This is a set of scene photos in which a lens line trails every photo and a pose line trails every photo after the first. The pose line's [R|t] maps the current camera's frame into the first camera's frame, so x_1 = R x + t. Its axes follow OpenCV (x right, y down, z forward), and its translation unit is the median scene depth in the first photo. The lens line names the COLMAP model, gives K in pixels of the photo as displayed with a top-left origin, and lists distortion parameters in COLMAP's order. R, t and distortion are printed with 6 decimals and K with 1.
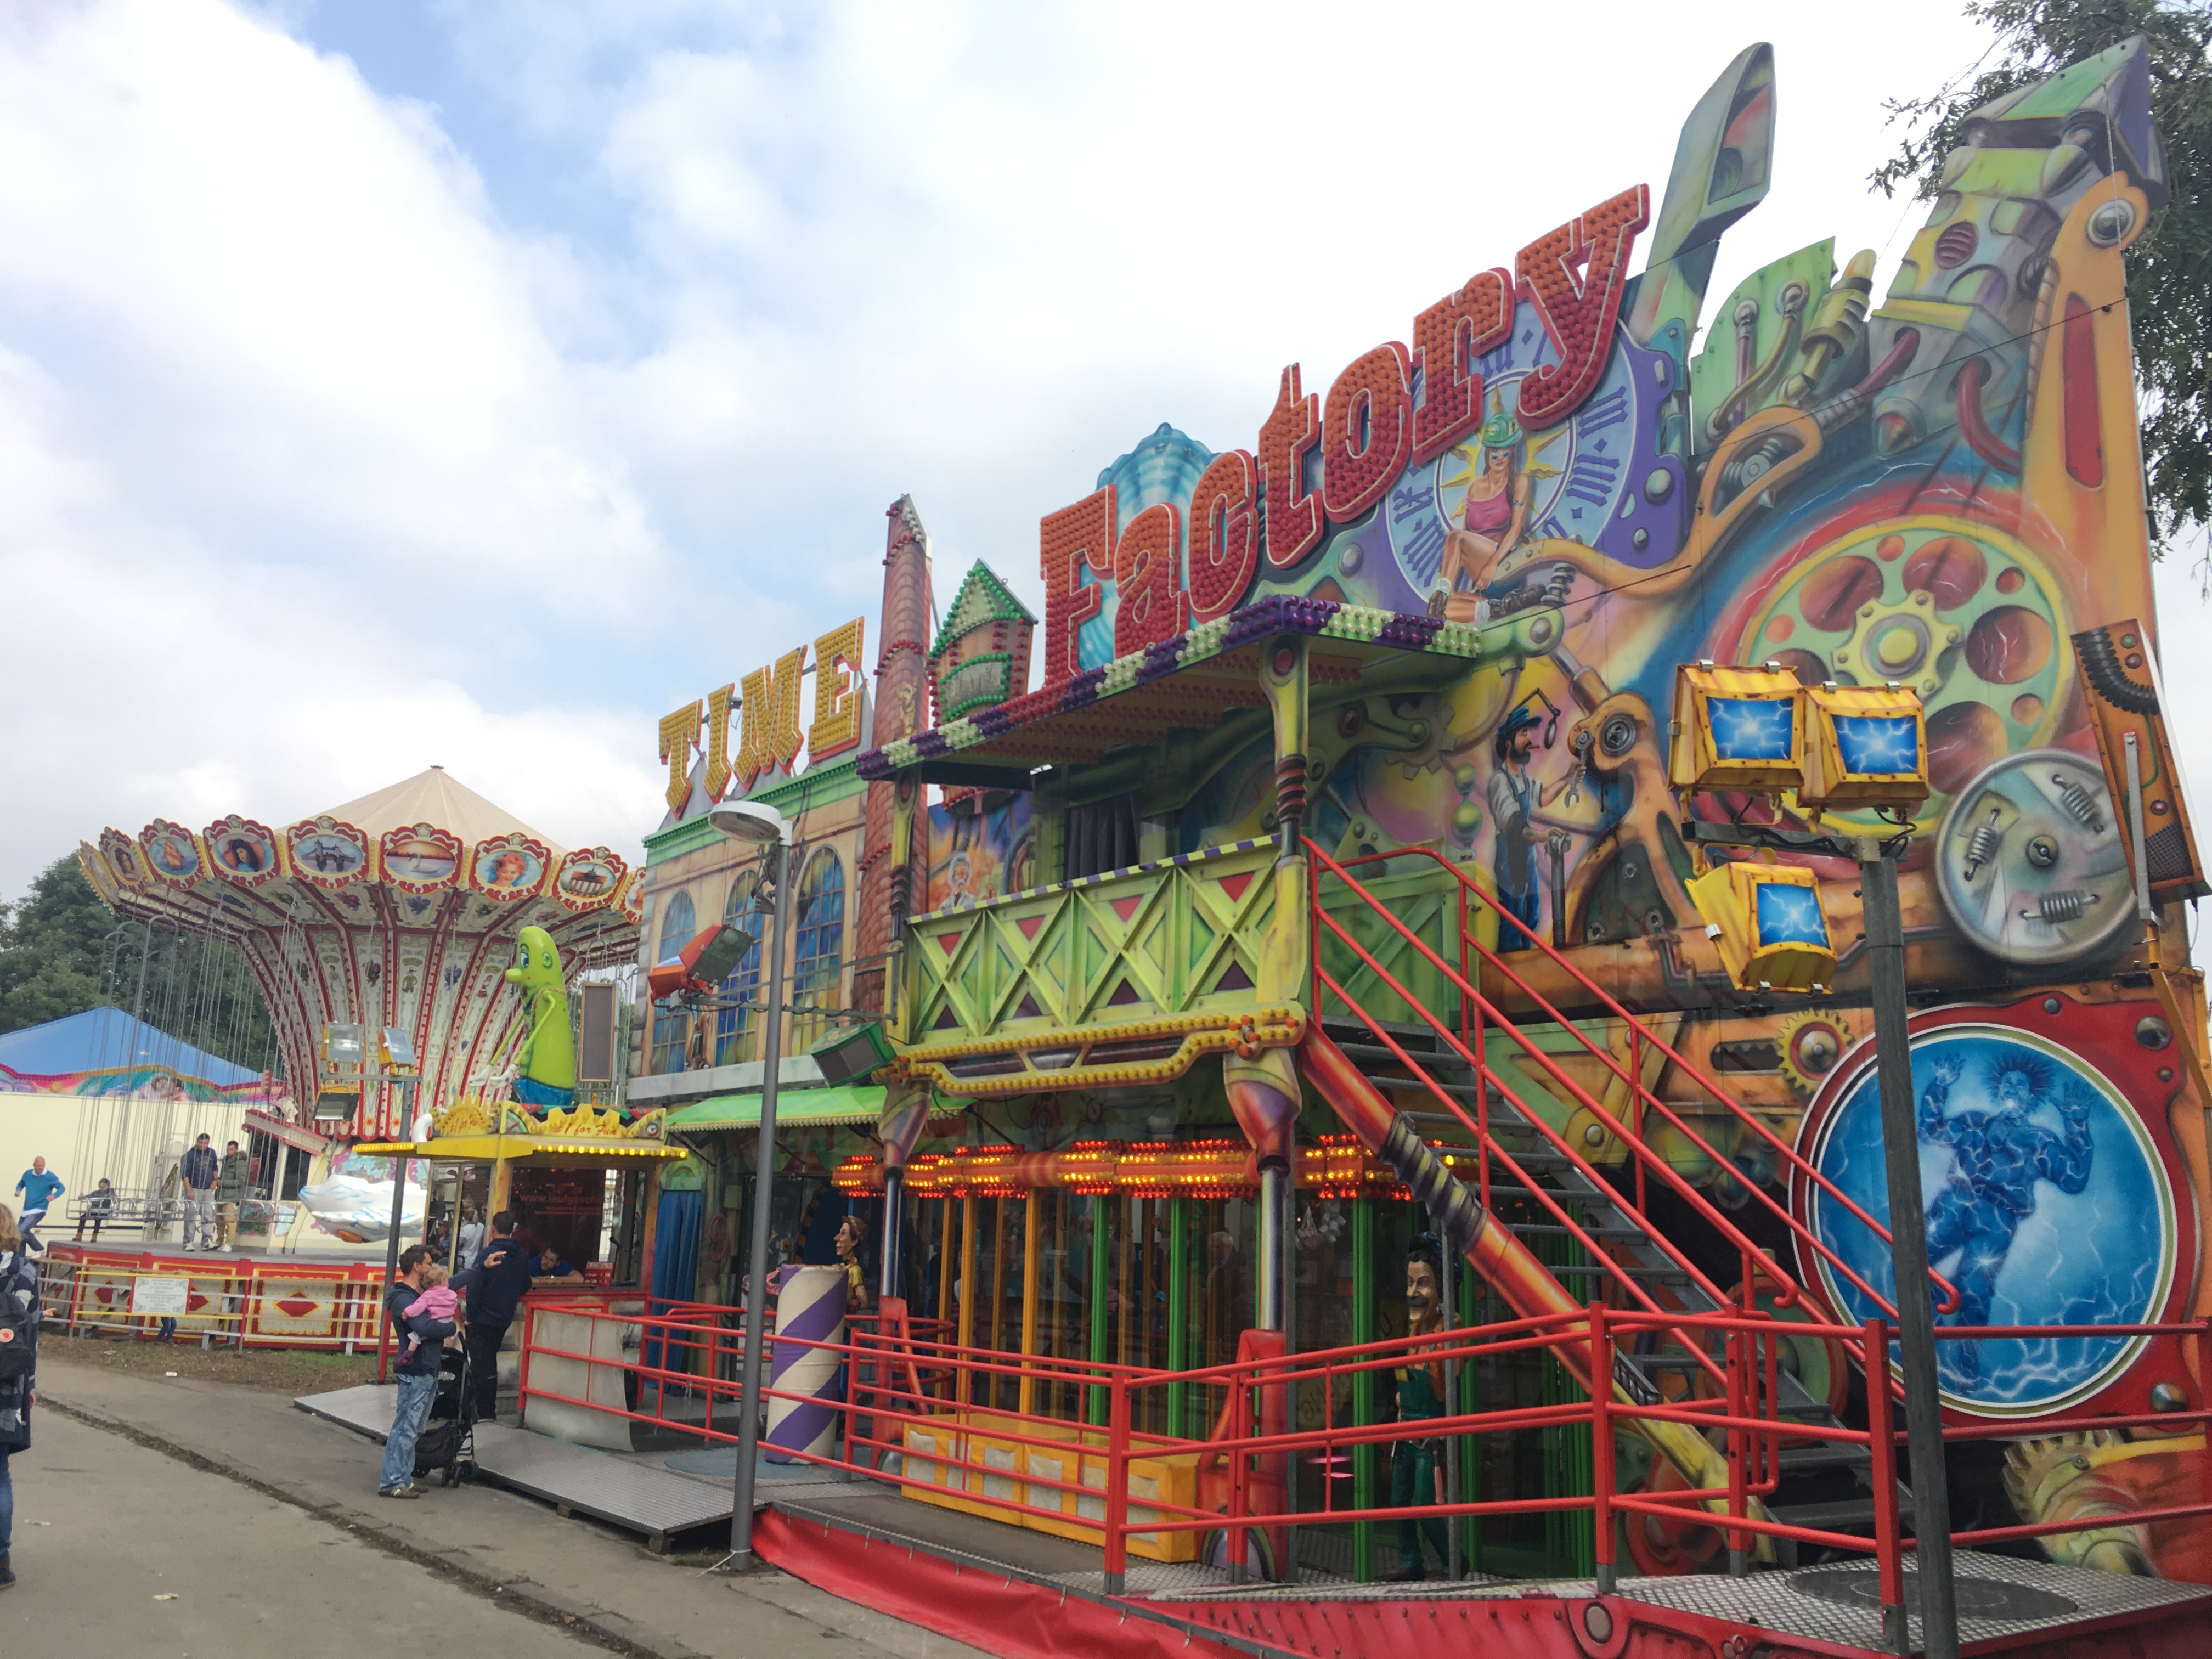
lens RADIAL K [[1978.2, 0, 1102.8], [0, 1978.2, 835.2], [0, 0, 1]] dist [0.065635, -0.019687]
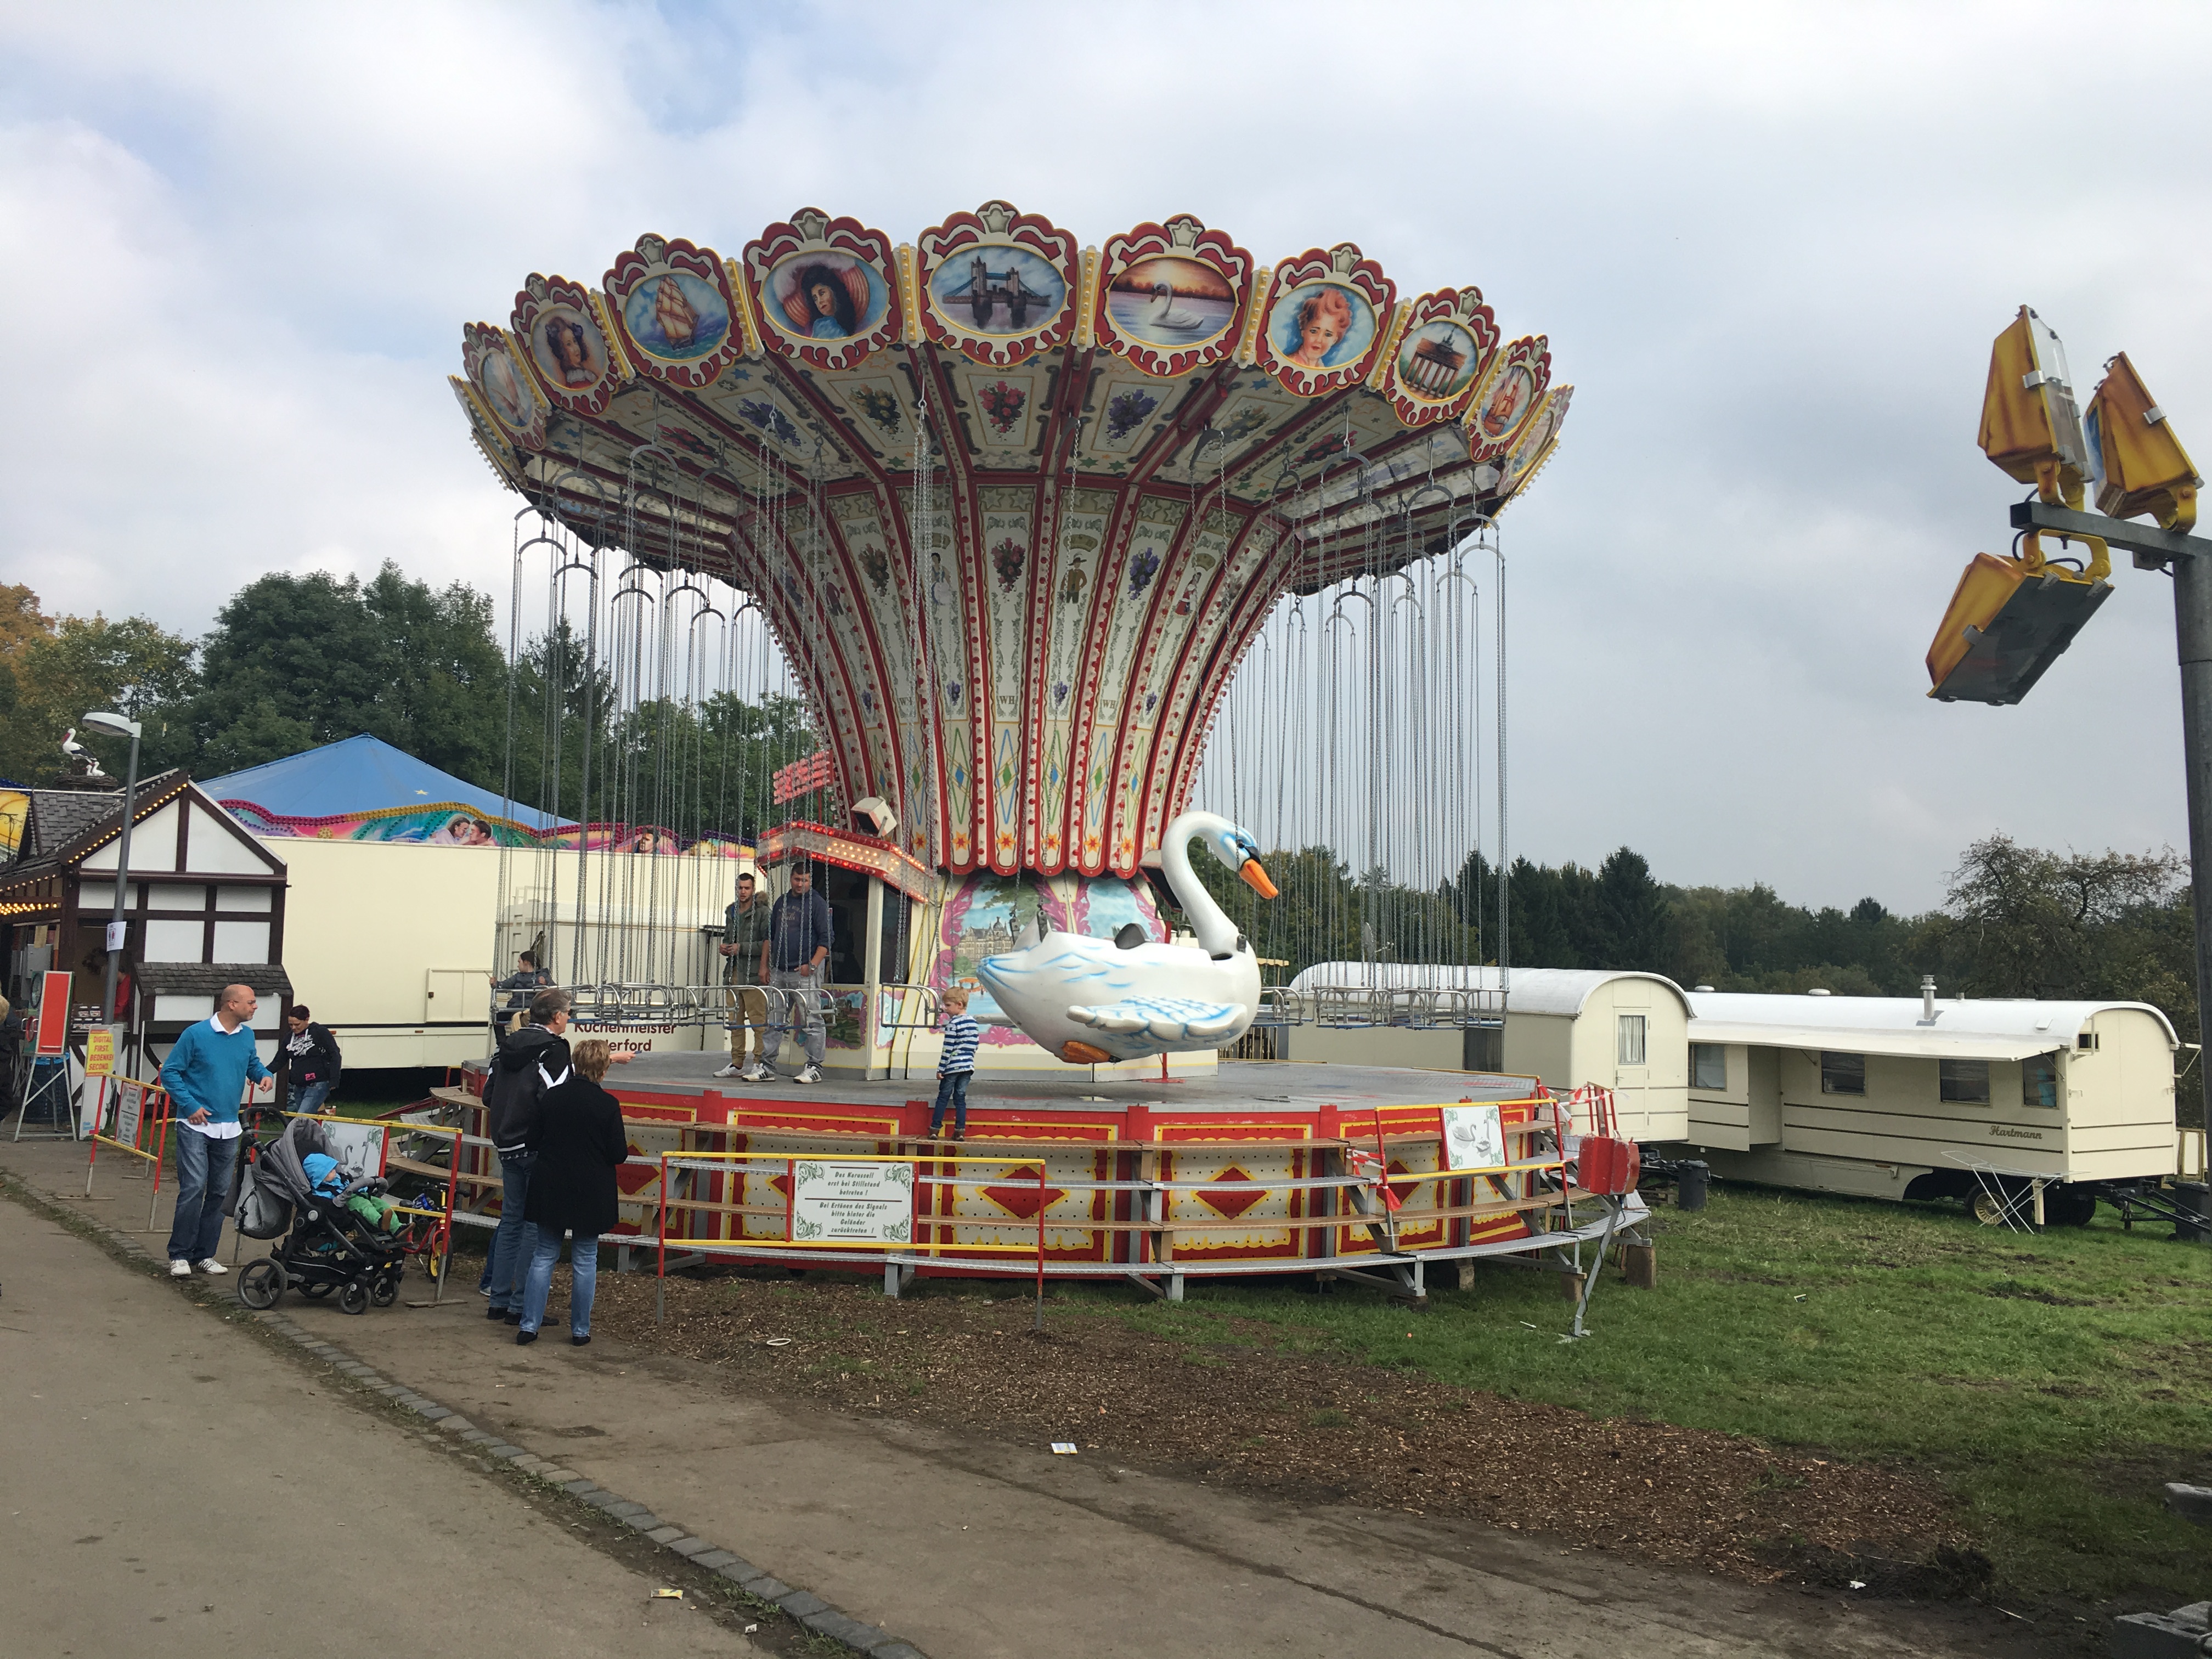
lens RADIAL K [[1978.2, 0, 1106.2], [0, 1978.2, 830.2], [0, 0, 1]] dist [0.065635, -0.019687]
pose [[0.998272, -0.025199, -0.053082, -0.326882], [0.031021, 0.993237, 0.111883, 0.084471], [0.049904, -0.113336, 0.992303, 0.485681]]
